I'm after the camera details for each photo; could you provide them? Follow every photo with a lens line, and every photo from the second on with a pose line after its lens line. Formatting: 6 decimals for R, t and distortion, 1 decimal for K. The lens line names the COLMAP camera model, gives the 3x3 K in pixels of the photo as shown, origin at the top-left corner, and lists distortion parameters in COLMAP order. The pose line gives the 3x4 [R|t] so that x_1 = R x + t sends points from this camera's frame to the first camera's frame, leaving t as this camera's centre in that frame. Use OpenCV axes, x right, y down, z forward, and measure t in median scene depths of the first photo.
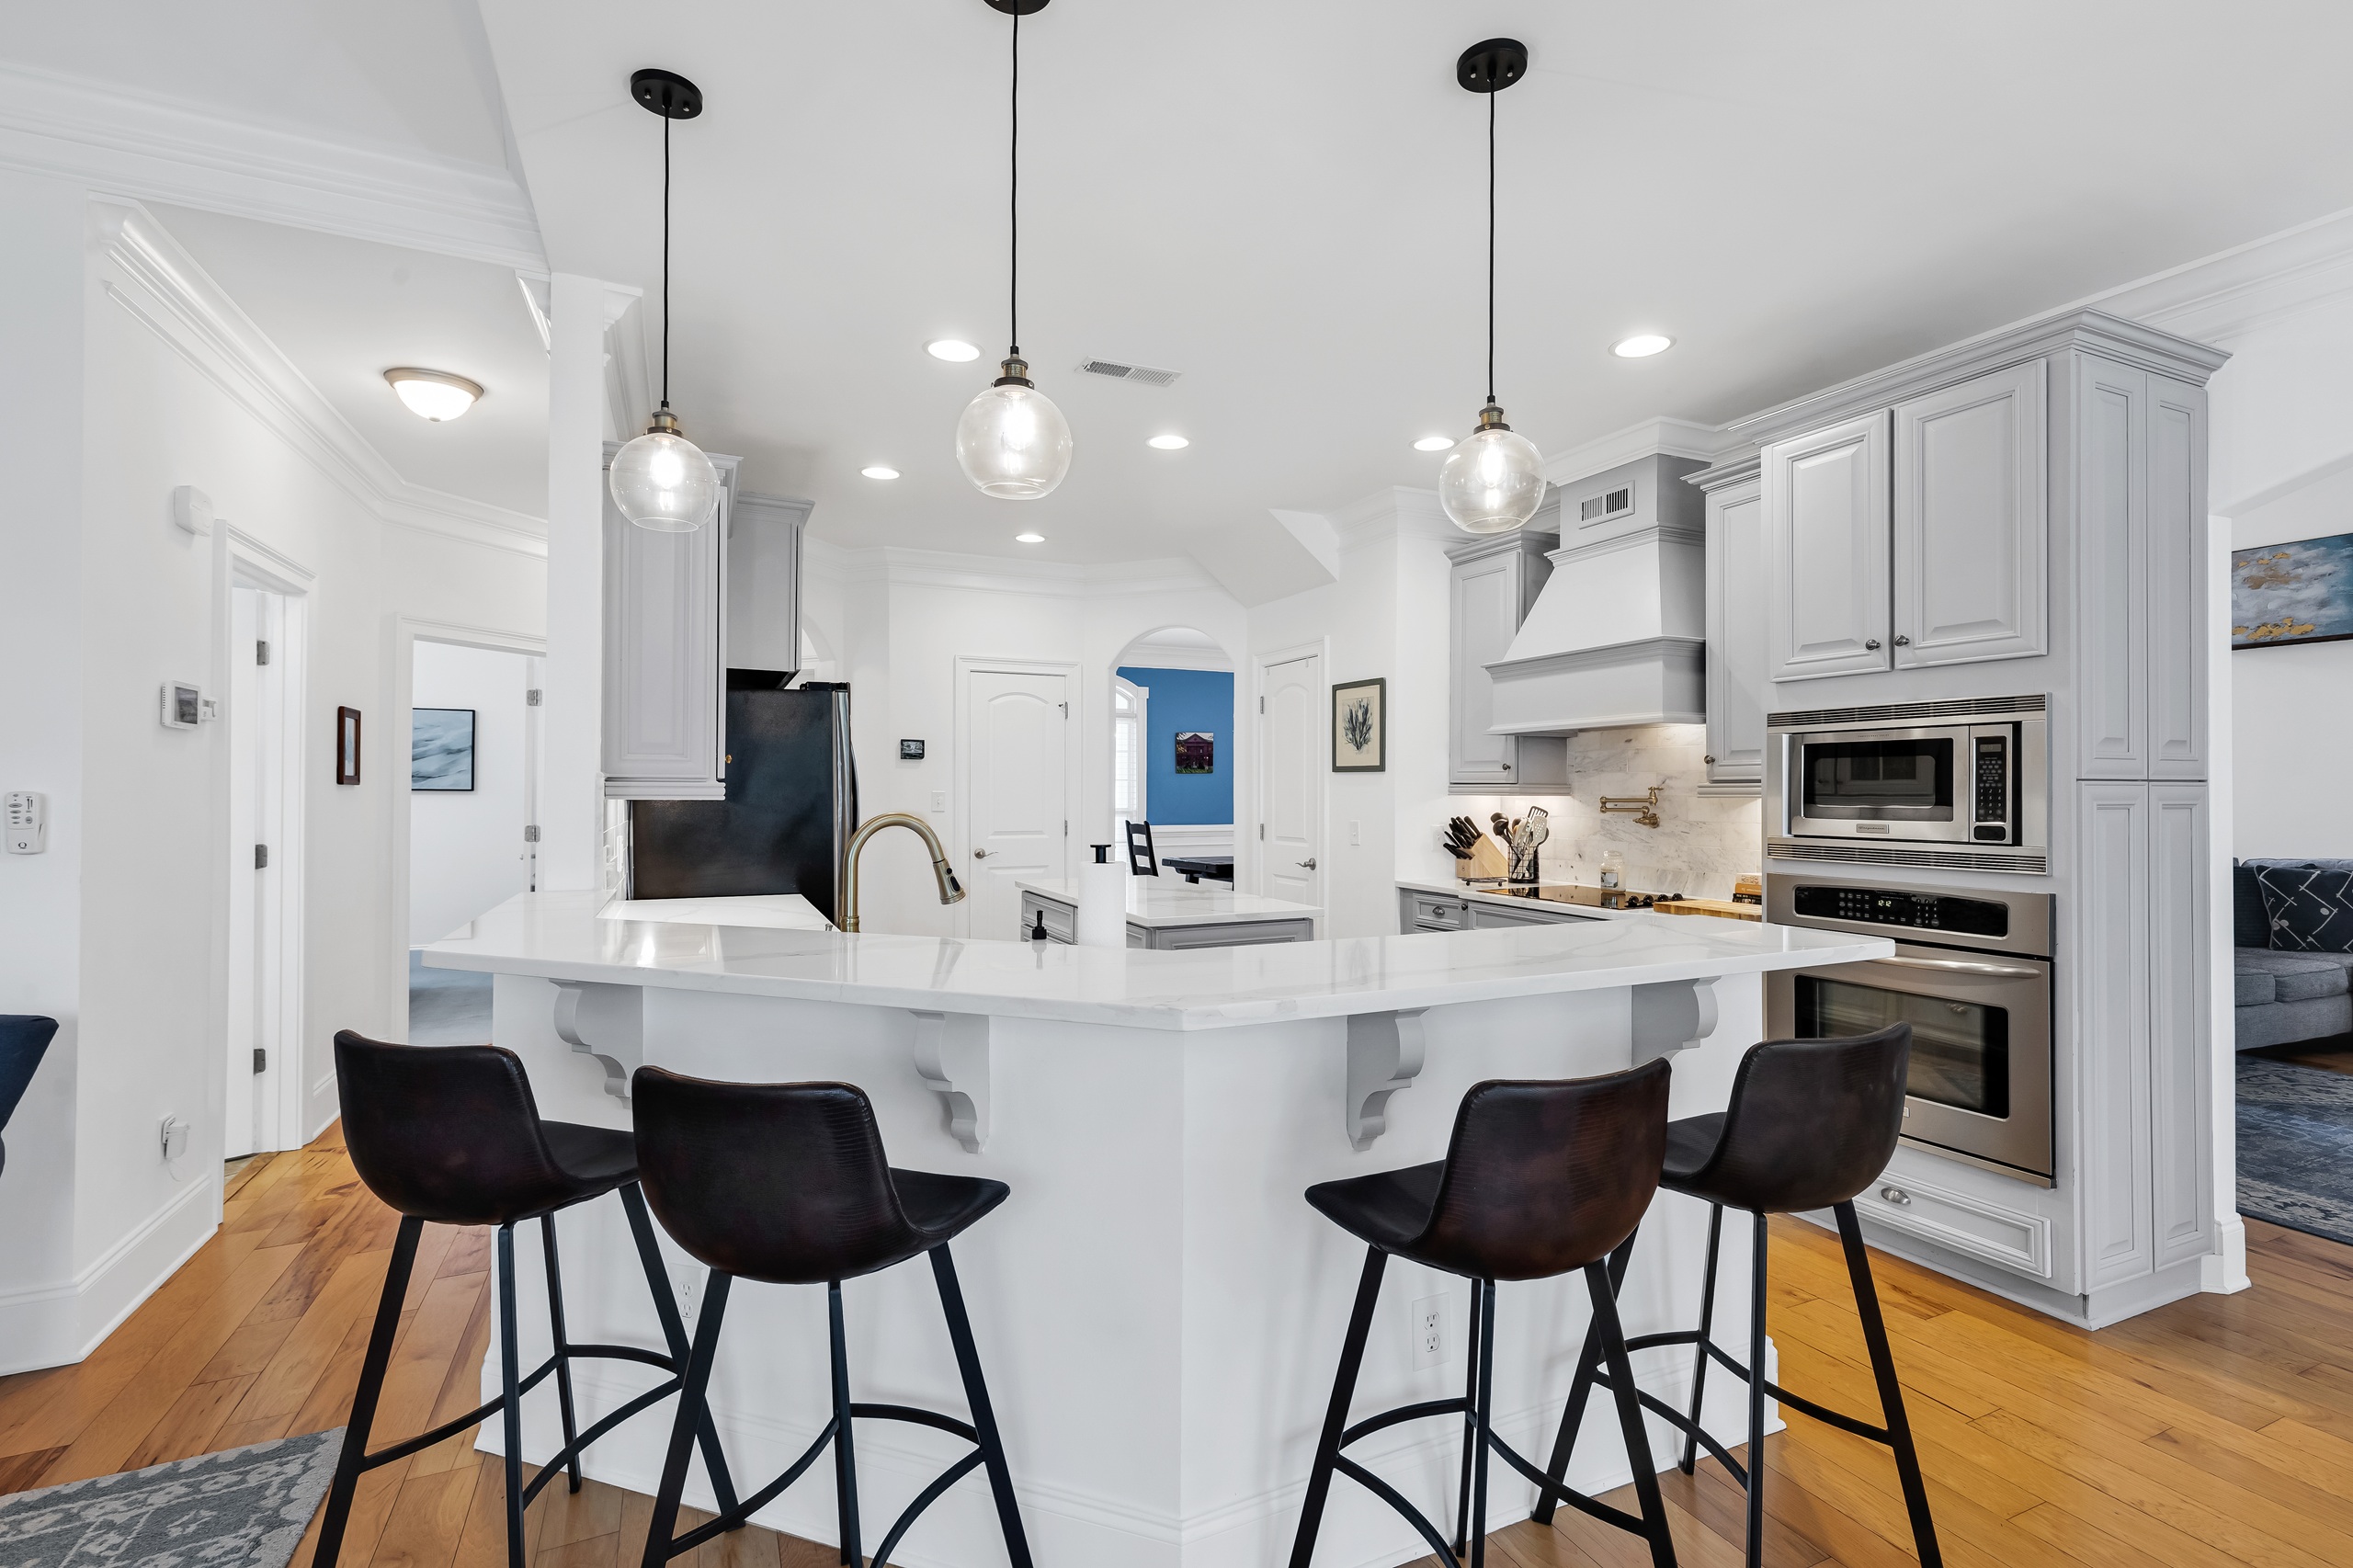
lens RADIAL K [[1065.3, 0, 1194.9], [0, 1065.3, 789.0], [0, 0, 1]] dist [0.002944, -0.000294]
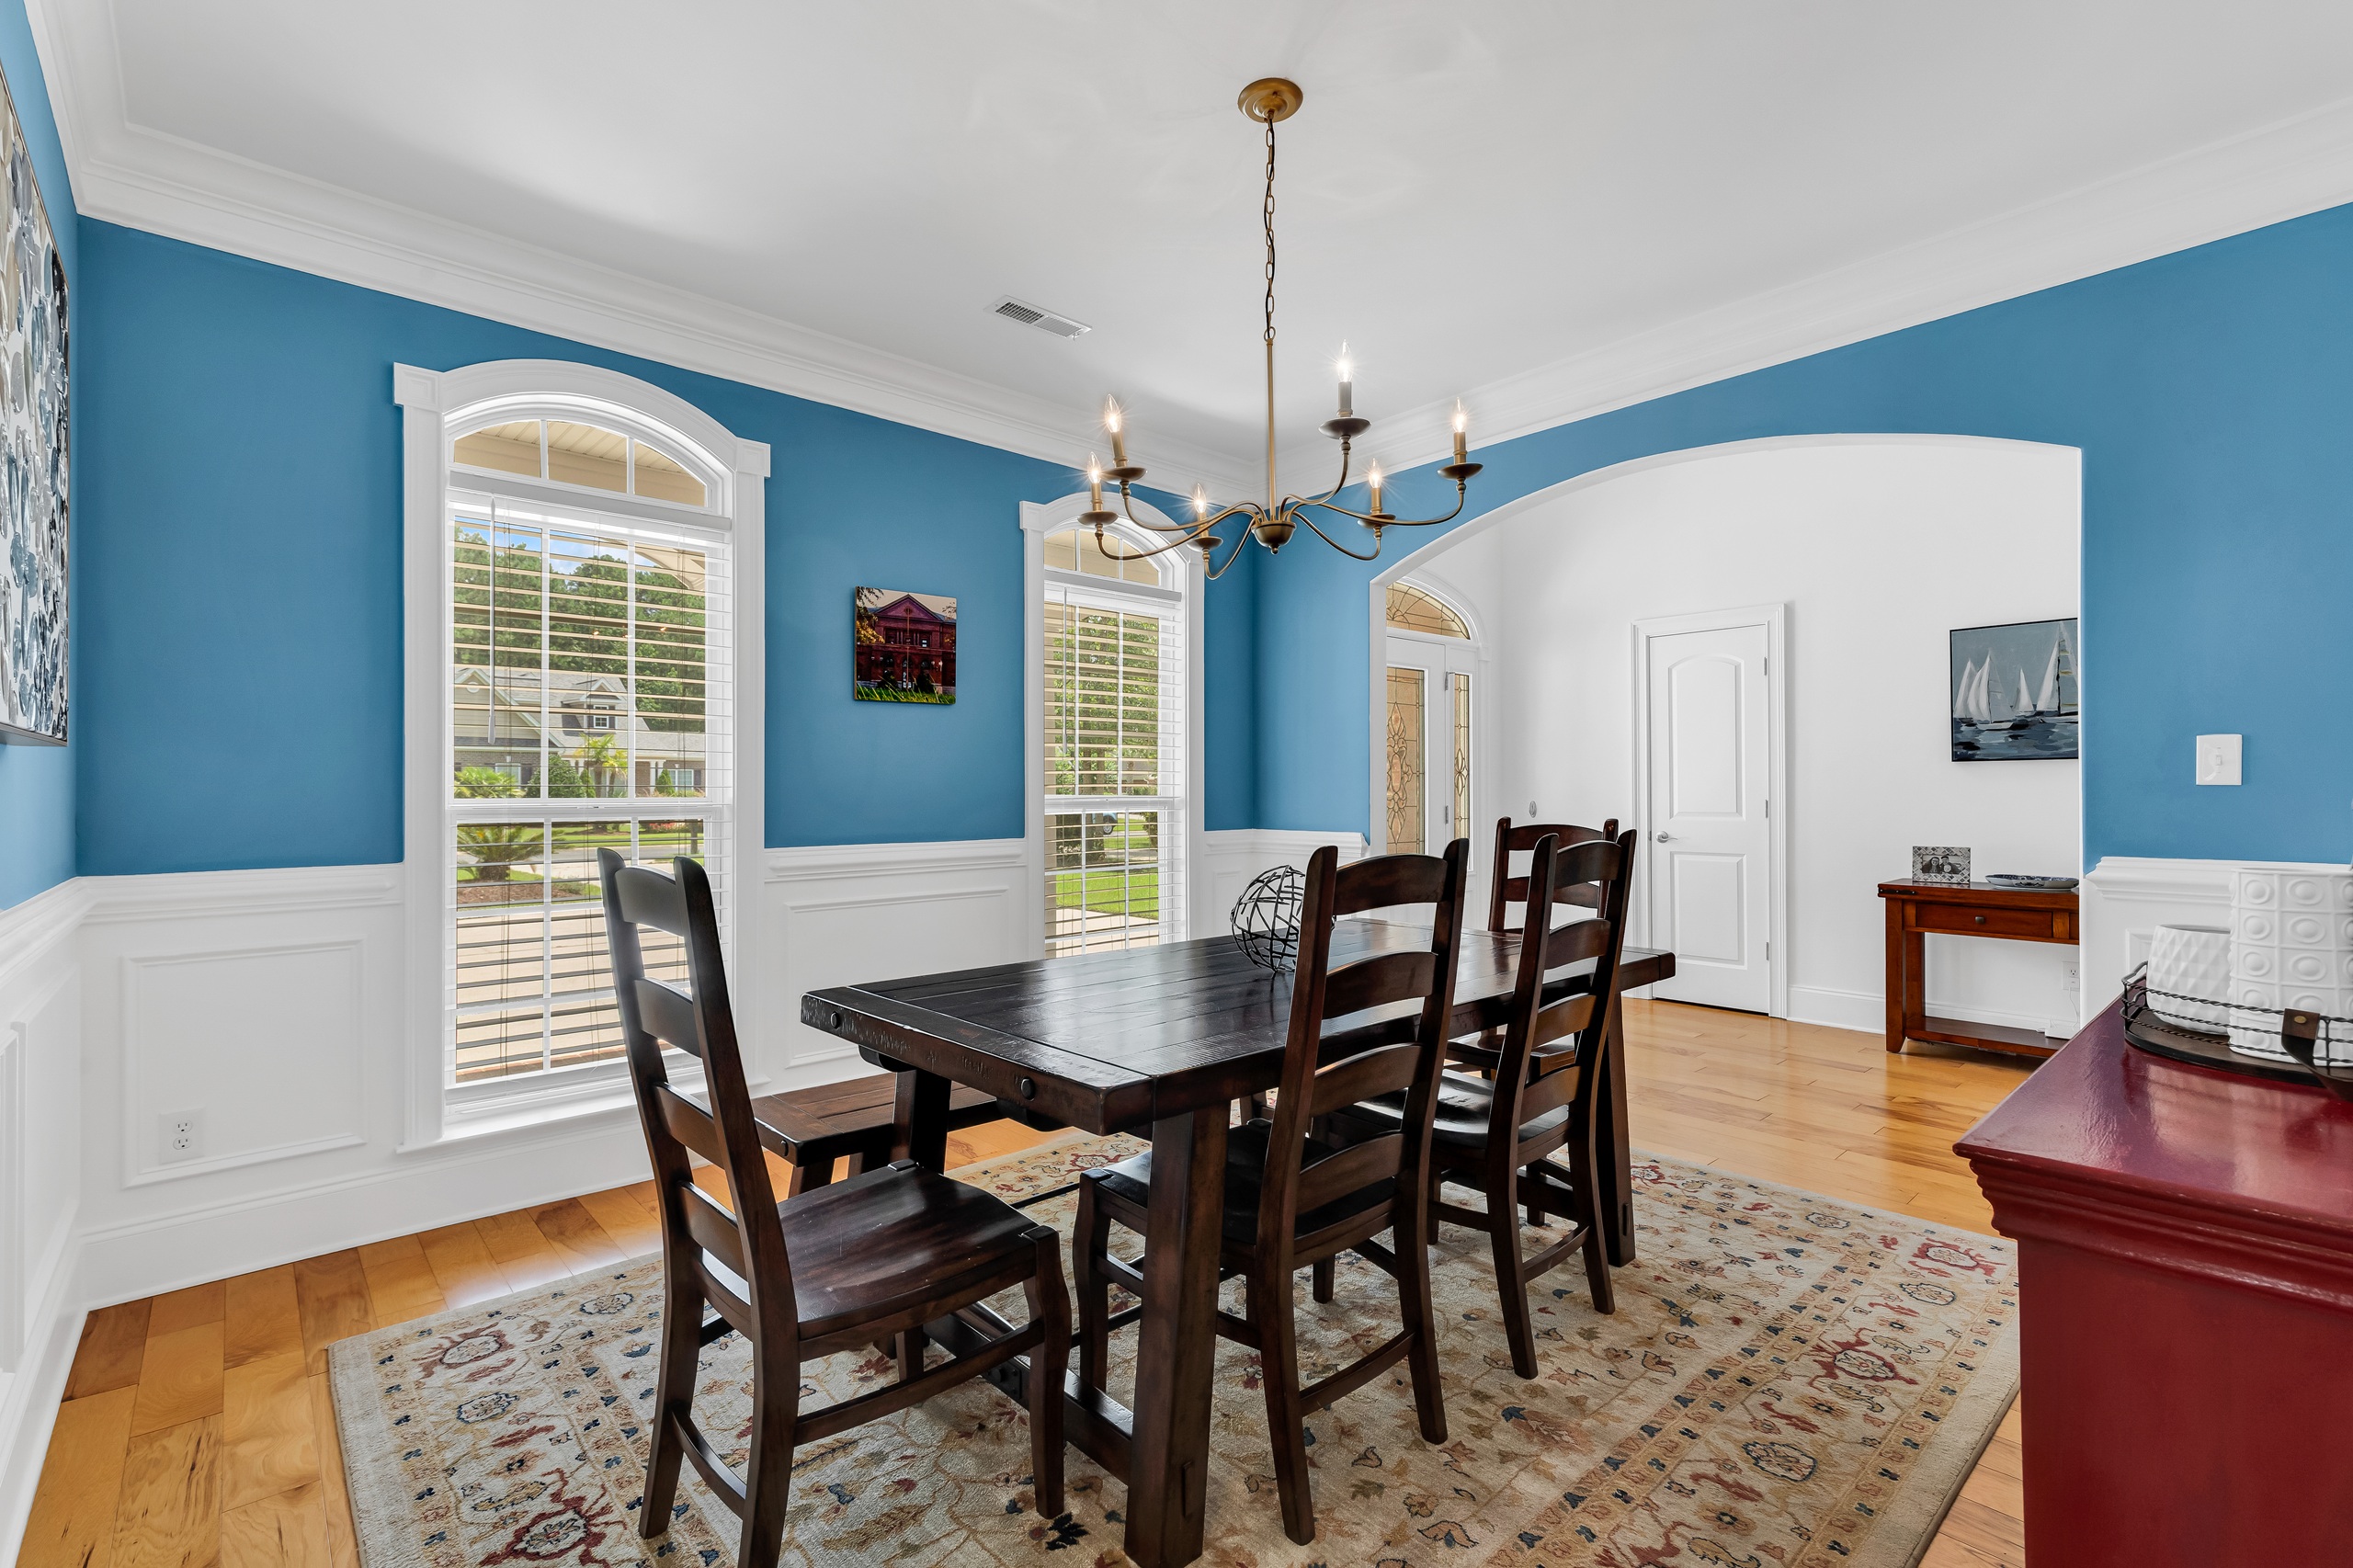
lens RADIAL K [[1065.3, 0, 1179.2], [0, 1065.3, 785.8], [0, 0, 1]] dist [0.002944, -0.000294]
pose [[0.958176, -0.004797, 0.286139, -0.015747], [0.004687, 0.999988, 0.001070, 0.014349], [-0.286140, 0.000315, 0.958188, 0.622204]]
